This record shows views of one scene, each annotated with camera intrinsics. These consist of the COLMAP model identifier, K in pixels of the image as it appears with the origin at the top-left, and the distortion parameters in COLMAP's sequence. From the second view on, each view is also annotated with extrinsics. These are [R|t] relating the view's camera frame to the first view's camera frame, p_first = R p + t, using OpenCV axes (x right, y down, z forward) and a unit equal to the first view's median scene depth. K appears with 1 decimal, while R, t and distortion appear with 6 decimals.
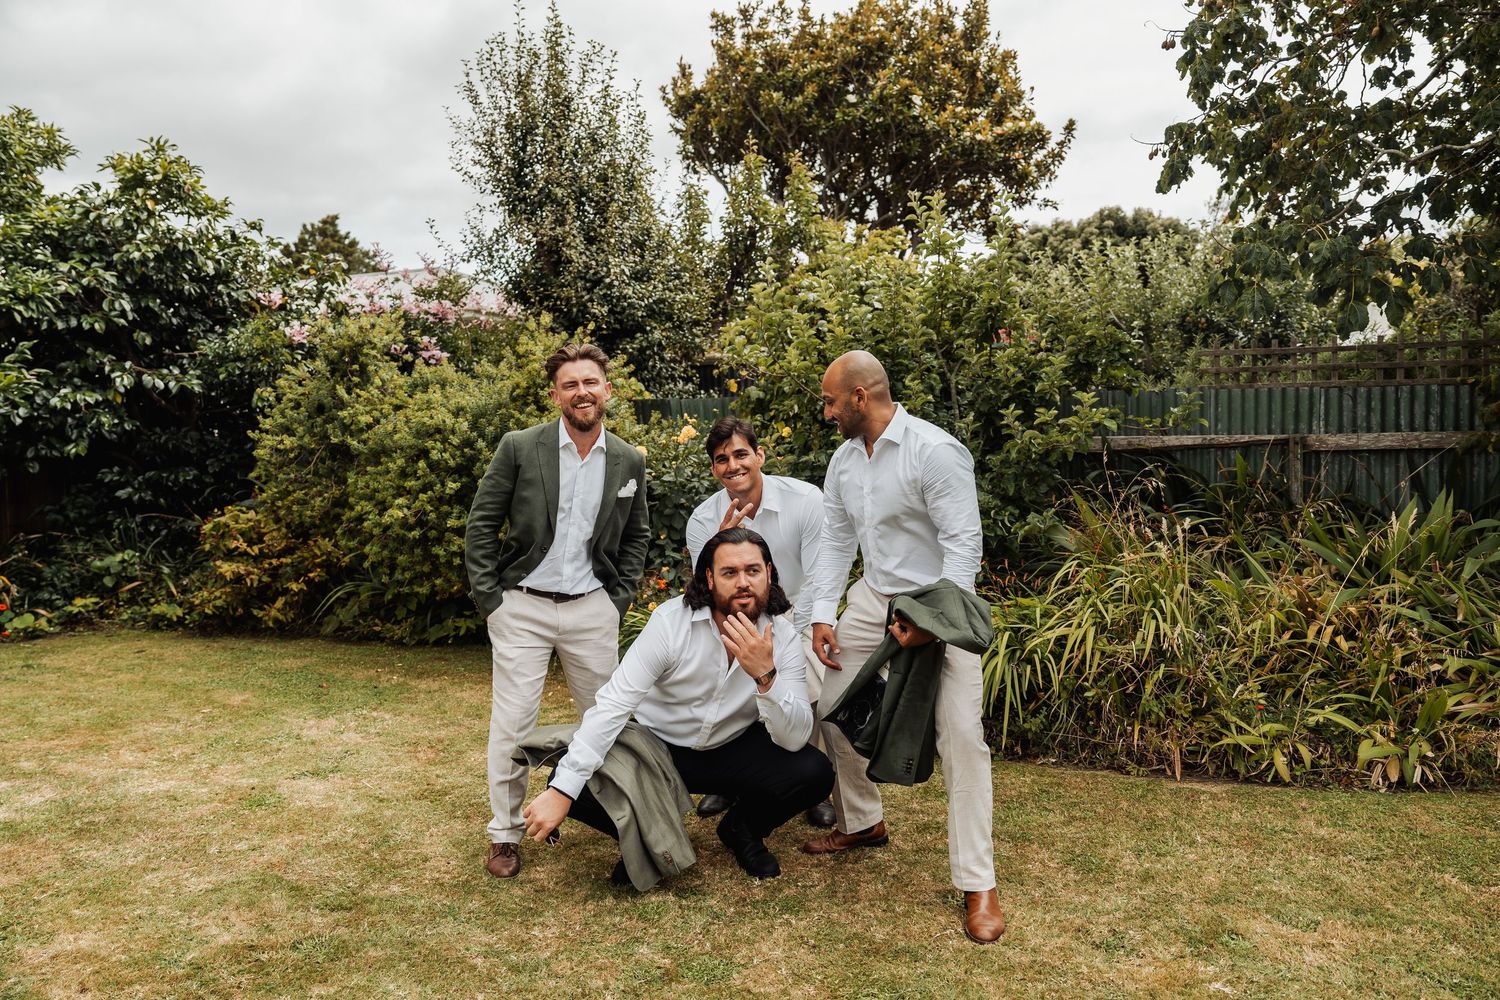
lens RADIAL K [[1028.1, 0, 741.0], [0, 1028.1, 516.1], [0, 0, 1]] dist [-0.009392, -0.004099]
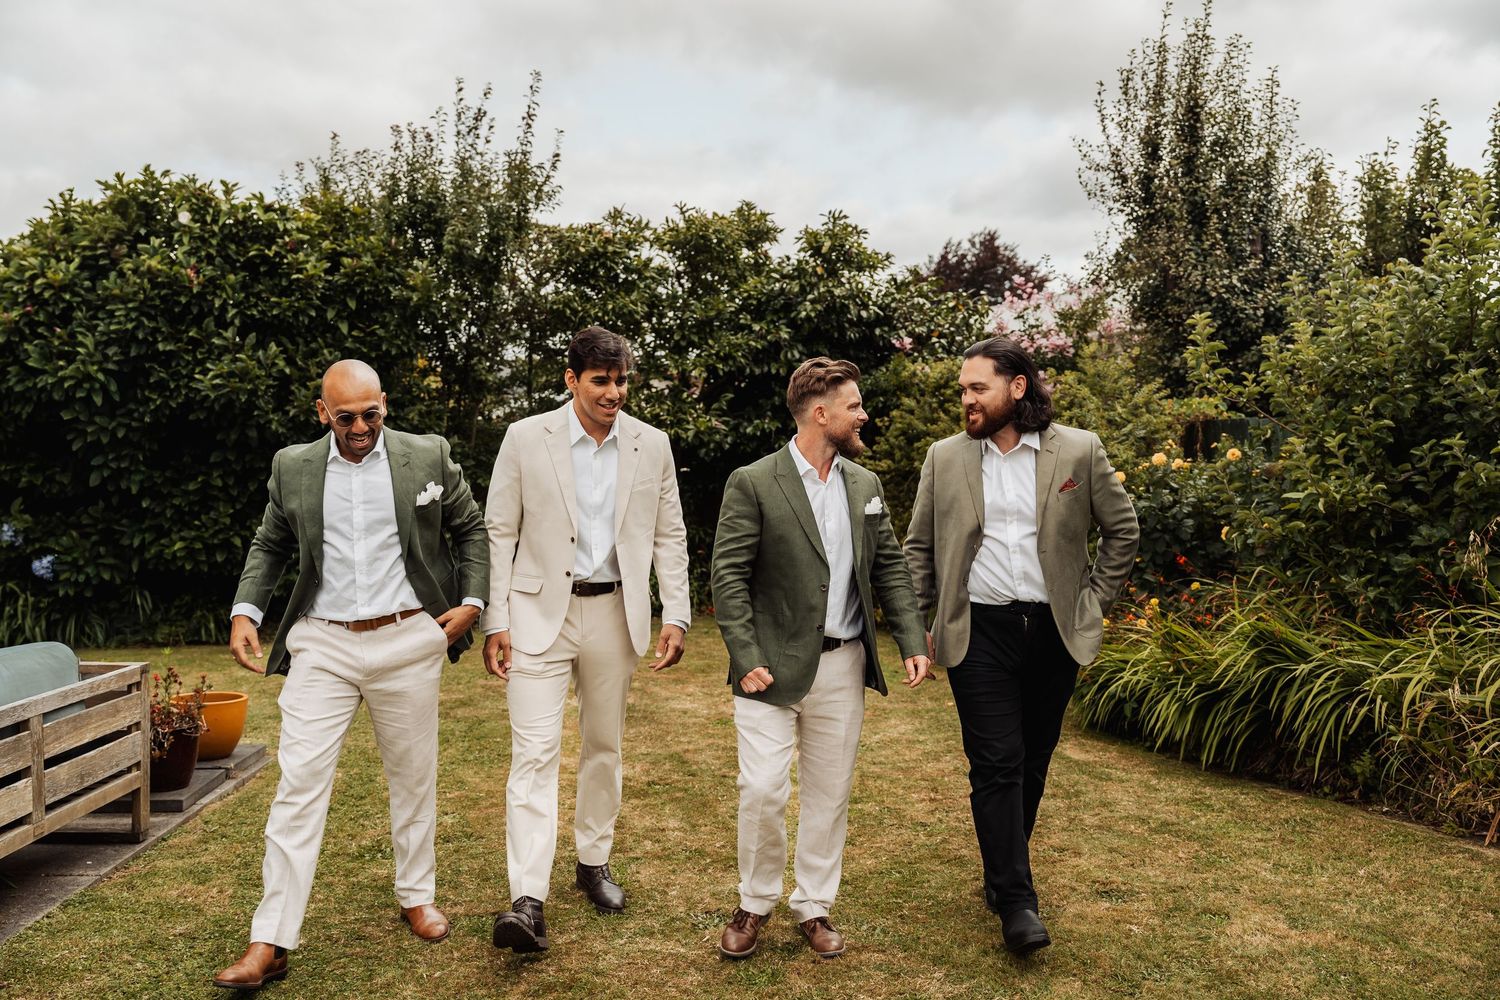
lens RADIAL K [[1273.1, 0, 743.9], [0, 1273.1, 499.0], [0, 0, 1]] dist [-0.000880, 0.009834]
pose [[0.732593, 0.020448, -0.680360, 0.396672], [-0.047147, 0.998672, -0.020752, 0.004476], [0.679033, 0.047280, 0.732584, -0.160063]]
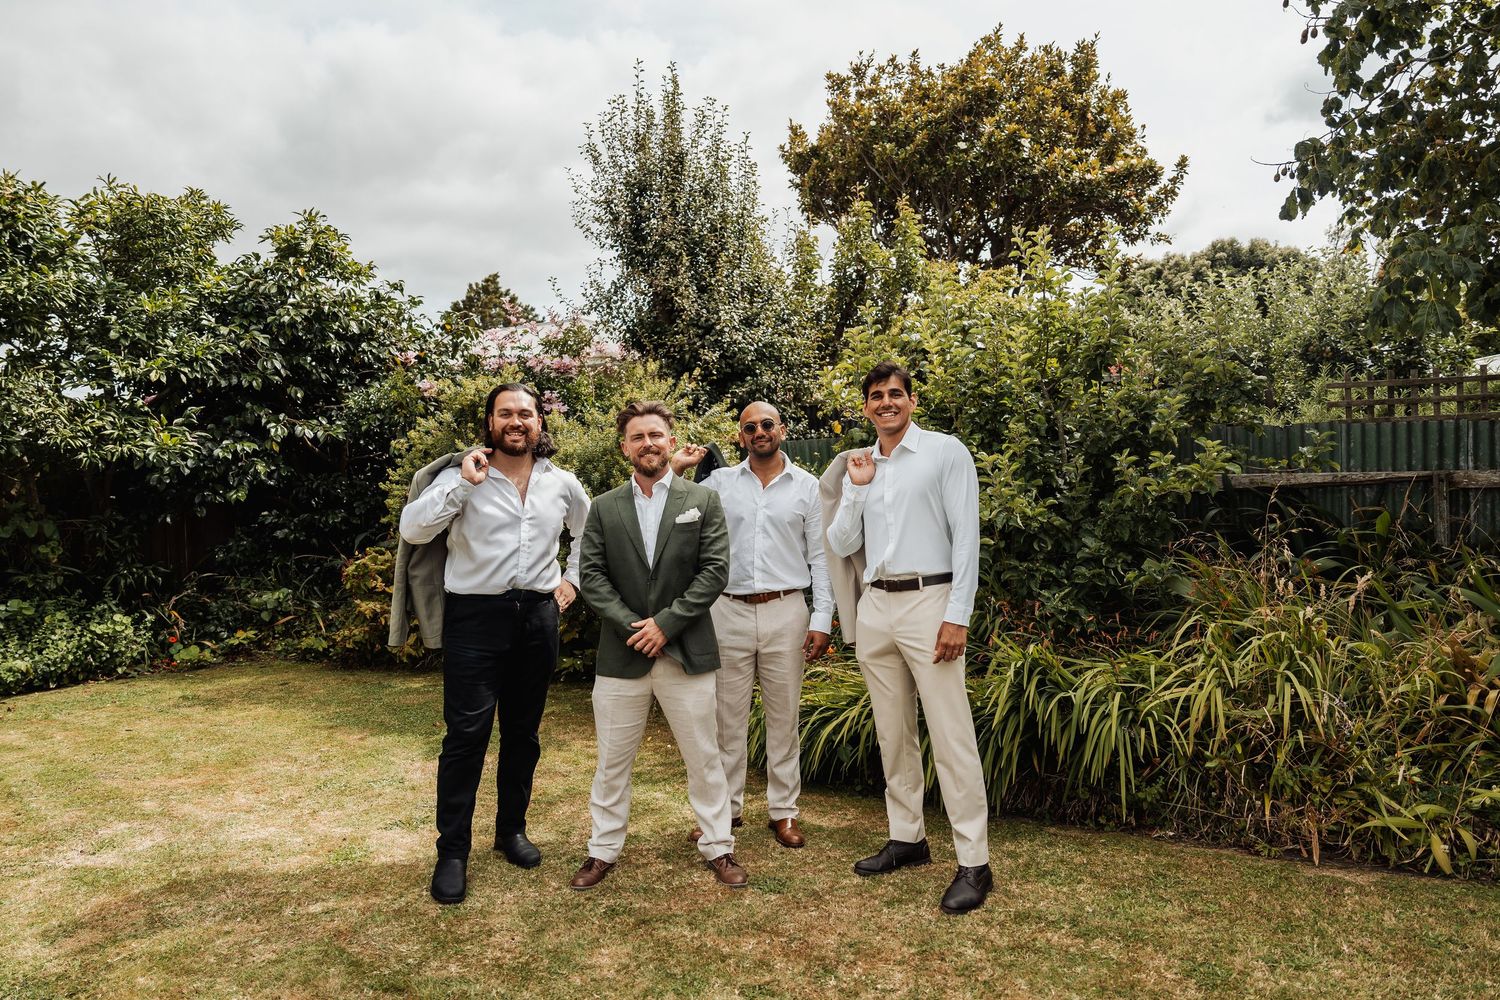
lens RADIAL K [[952.7, 0, 748.3], [0, 952.7, 520.1], [0, 0, 1]] dist [-0.029741, 0.015129]
pose [[0.992187, -0.005871, -0.124622, 0.021127], [0.003206, 0.999762, -0.021576, -0.015583], [0.124719, 0.021007, 0.991970, 0.063960]]
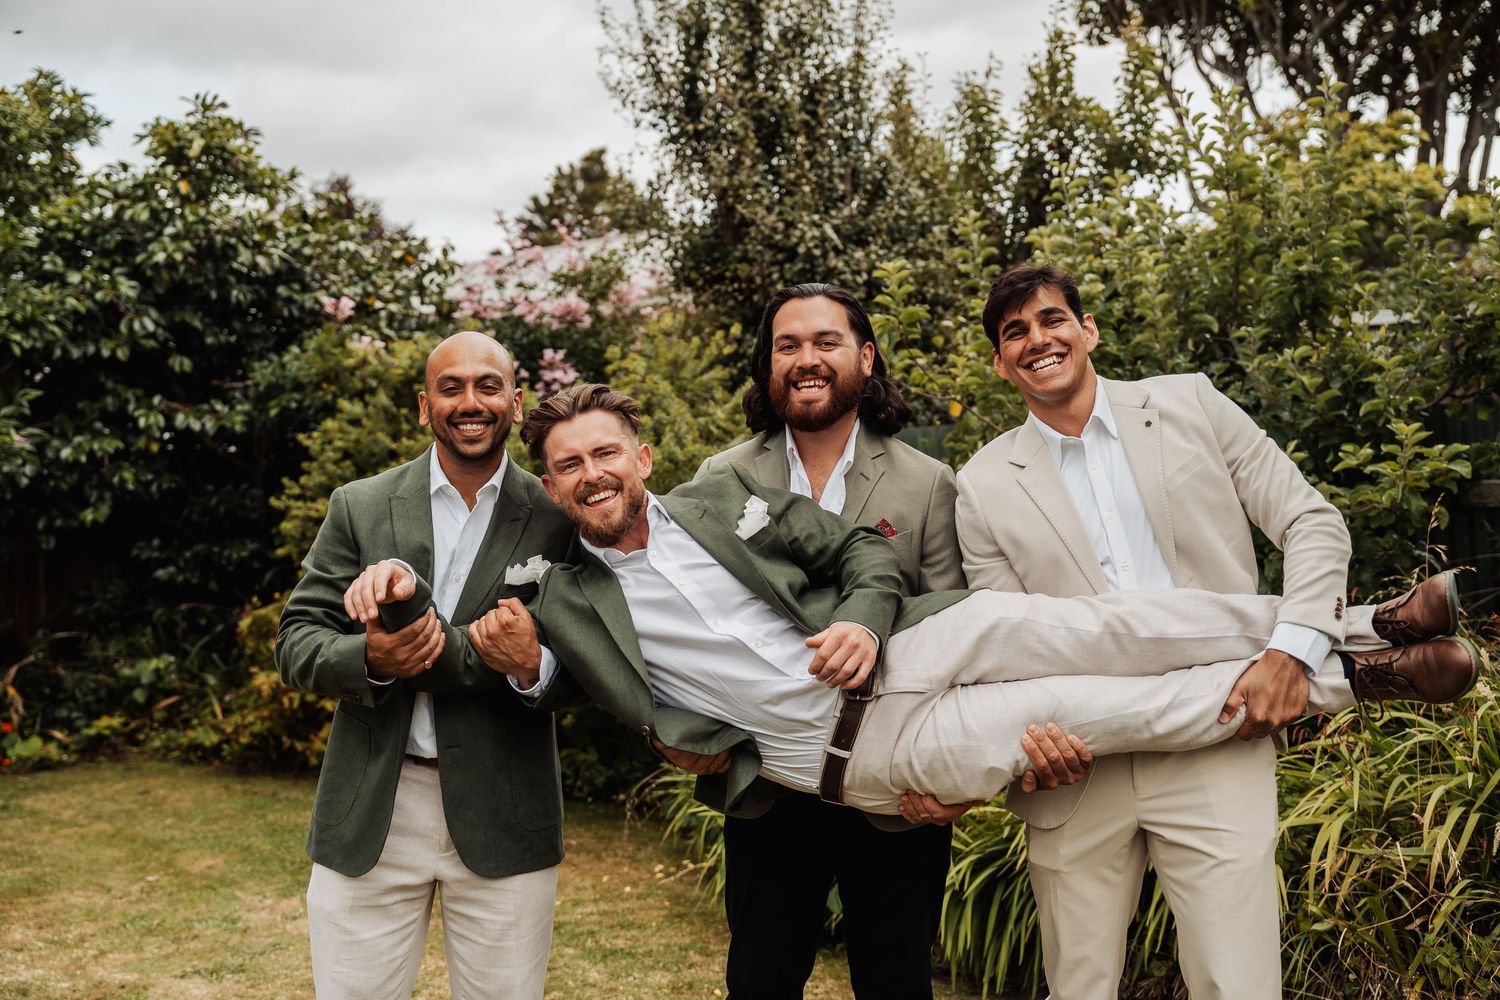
lens RADIAL K [[1665.9, 0, 766.7], [0, 1665.9, 520.8], [0, 0, 1]] dist [-0.005809, 0.000000]
pose [[0.954508, -0.010882, -0.297987, 0.183347], [-0.002040, 0.999072, -0.043017, -0.011484], [0.298179, 0.041668, 0.953600, -0.013724]]
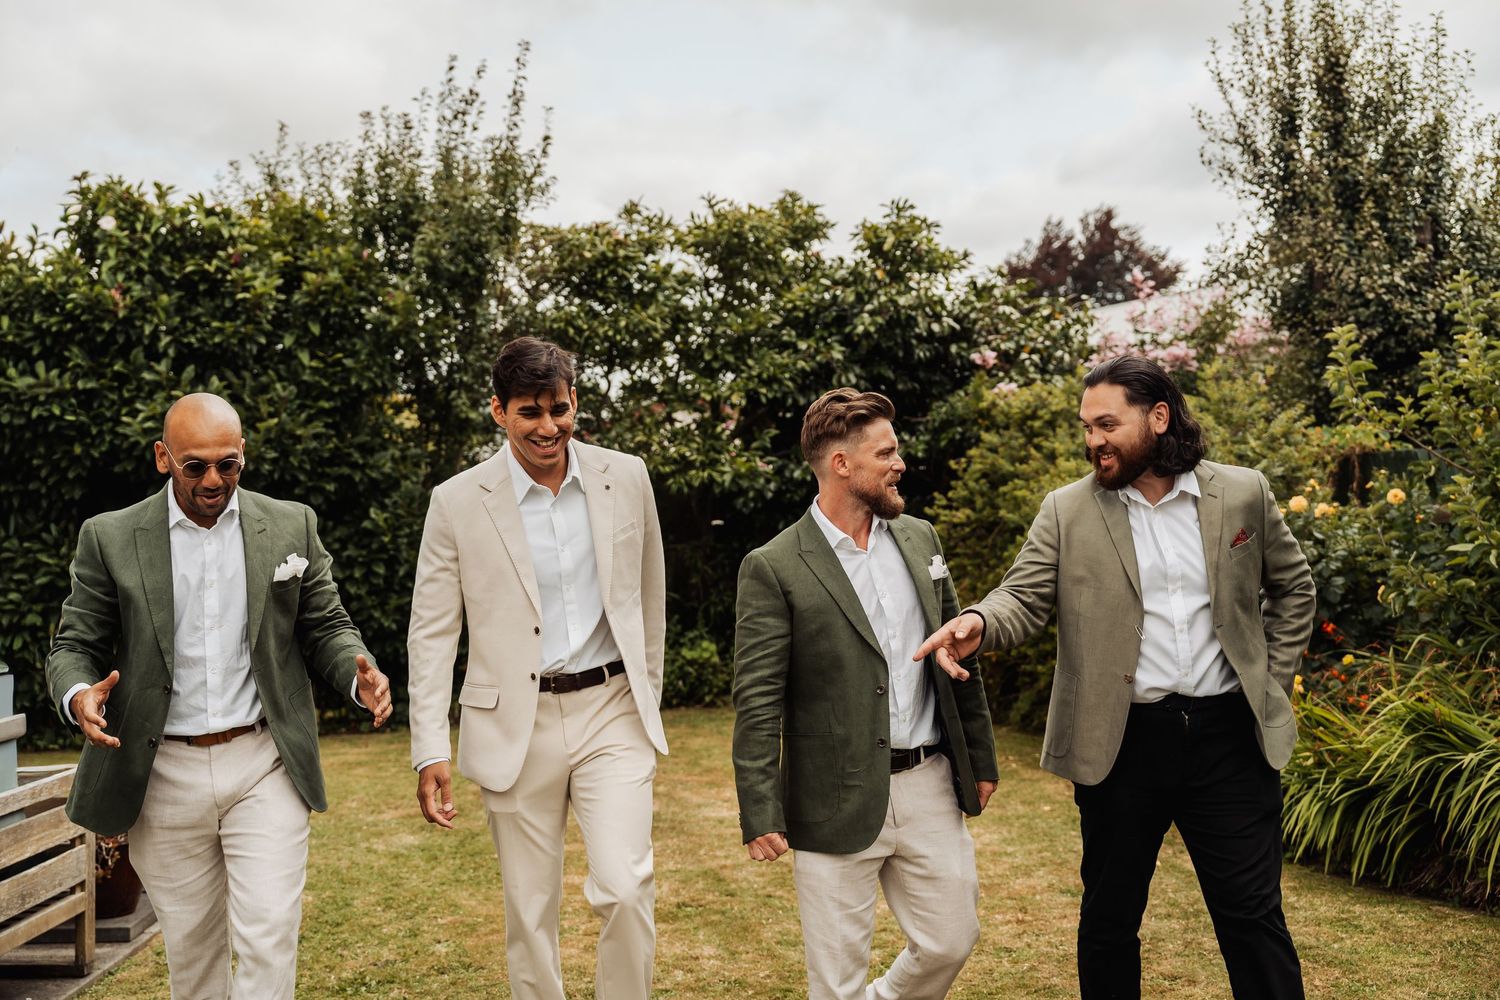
lens RADIAL K [[1632.4, 0, 746.9], [0, 1632.4, 509.4], [0, 0, 1]] dist [0.023519, 0.000000]
pose [[0.712759, -0.009337, -0.701347, 0.436750], [-0.033462, 0.998320, -0.047297, 0.002008], [0.700611, 0.057180, 0.711249, -0.198680]]
